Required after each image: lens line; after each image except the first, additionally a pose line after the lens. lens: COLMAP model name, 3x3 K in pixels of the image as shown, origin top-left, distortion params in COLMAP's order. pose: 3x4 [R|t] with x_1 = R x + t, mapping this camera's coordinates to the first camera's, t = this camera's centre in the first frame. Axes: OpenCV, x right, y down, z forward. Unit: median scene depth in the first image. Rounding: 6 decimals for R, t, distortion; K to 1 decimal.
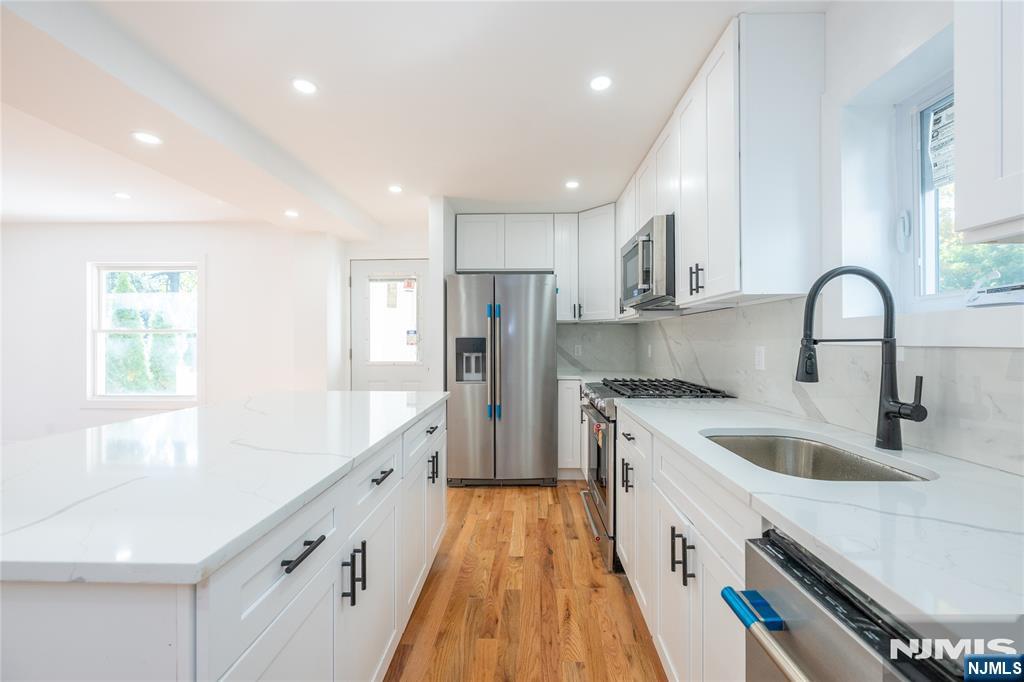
lens RADIAL K [[406.0, 0, 519.0], [0, 406.0, 338.8], [0, 0, 1]] dist [0.000739, -0.000053]
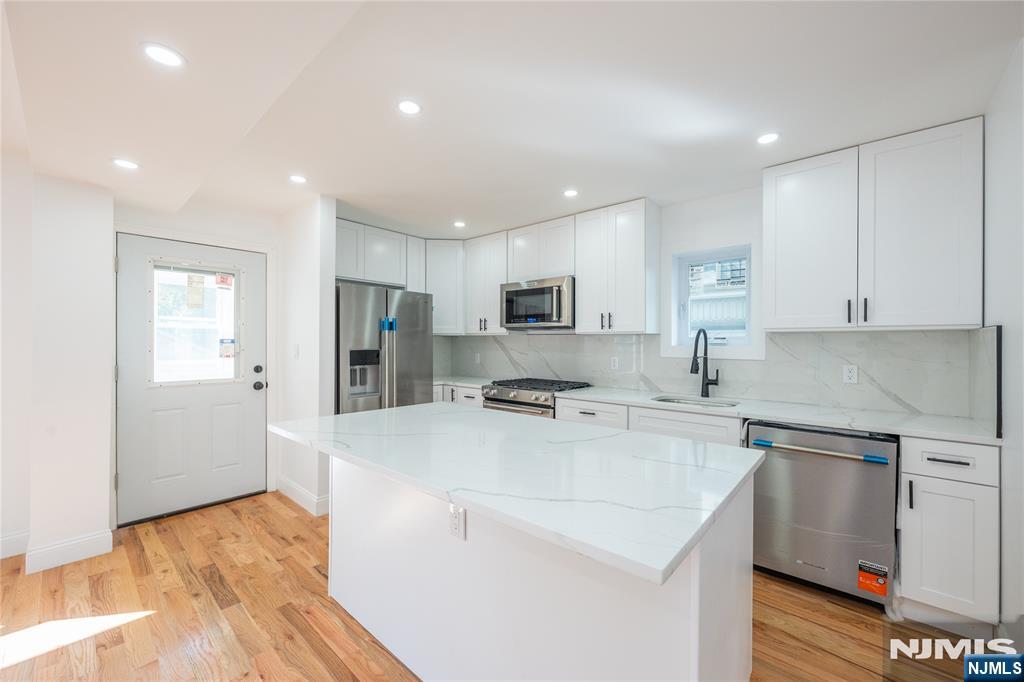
lens RADIAL K [[406.0, 0, 514.8], [0, 406.0, 340.5], [0, 0, 1]] dist [0.000739, -0.000053]
pose [[0.634629, 0.009024, 0.772764, -0.648897], [-0.010966, 0.999936, -0.002671, -0.027268], [-0.772739, -0.006779, 0.634688, 0.091284]]
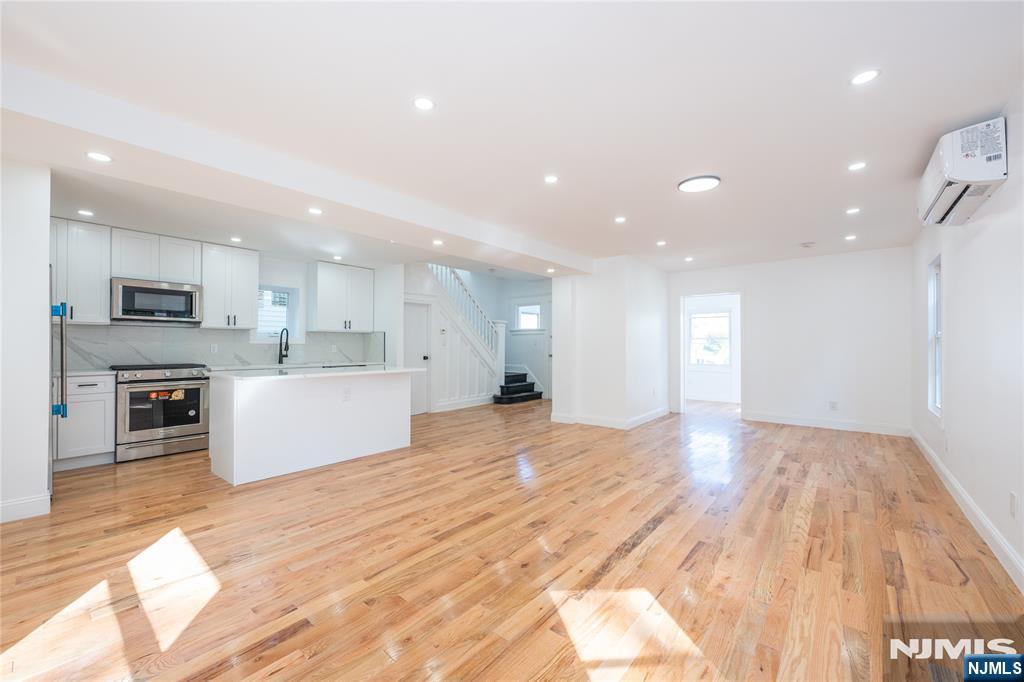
lens RADIAL K [[406.0, 0, 496.8], [0, 406.0, 341.5], [0, 0, 1]] dist [0.000739, -0.000053]
pose [[-0.767194, 0.005943, 0.641387, -1.484949], [-0.006301, 0.999839, -0.016802, 0.019175], [-0.641384, -0.016932, -0.767033, 1.058100]]
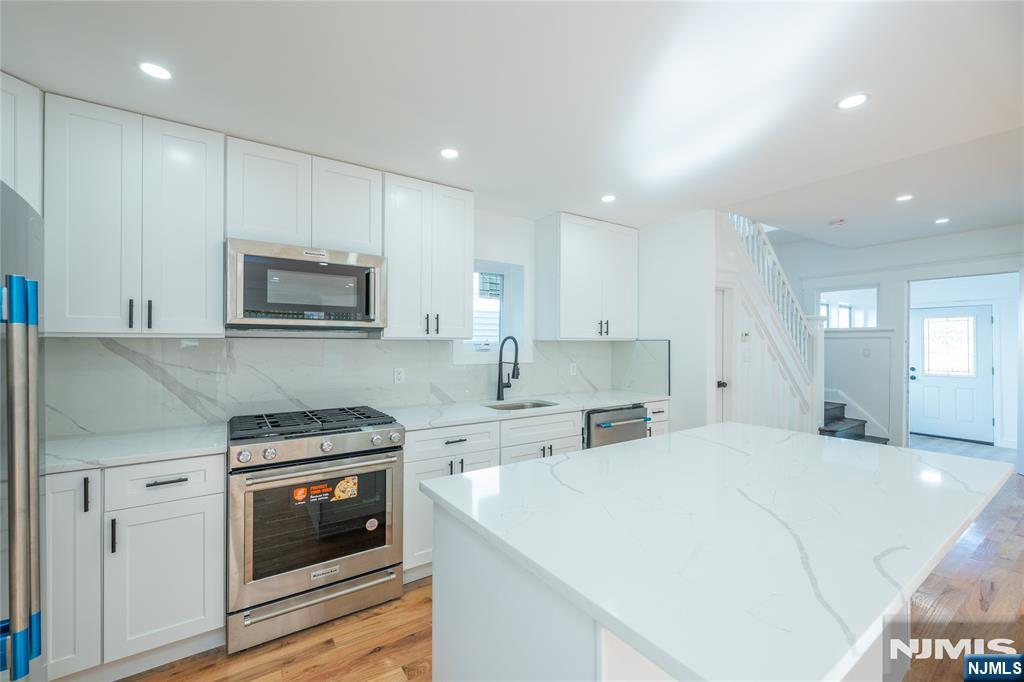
lens RADIAL K [[406.0, 0, 508.1], [0, 406.0, 339.8], [0, 0, 1]] dist [0.000739, -0.000053]
pose [[-0.568156, 0.010939, 0.822848, -0.486458], [-0.003741, 0.999867, -0.015875, -0.036054], [-0.822912, -0.012098, -0.568040, 0.856417]]
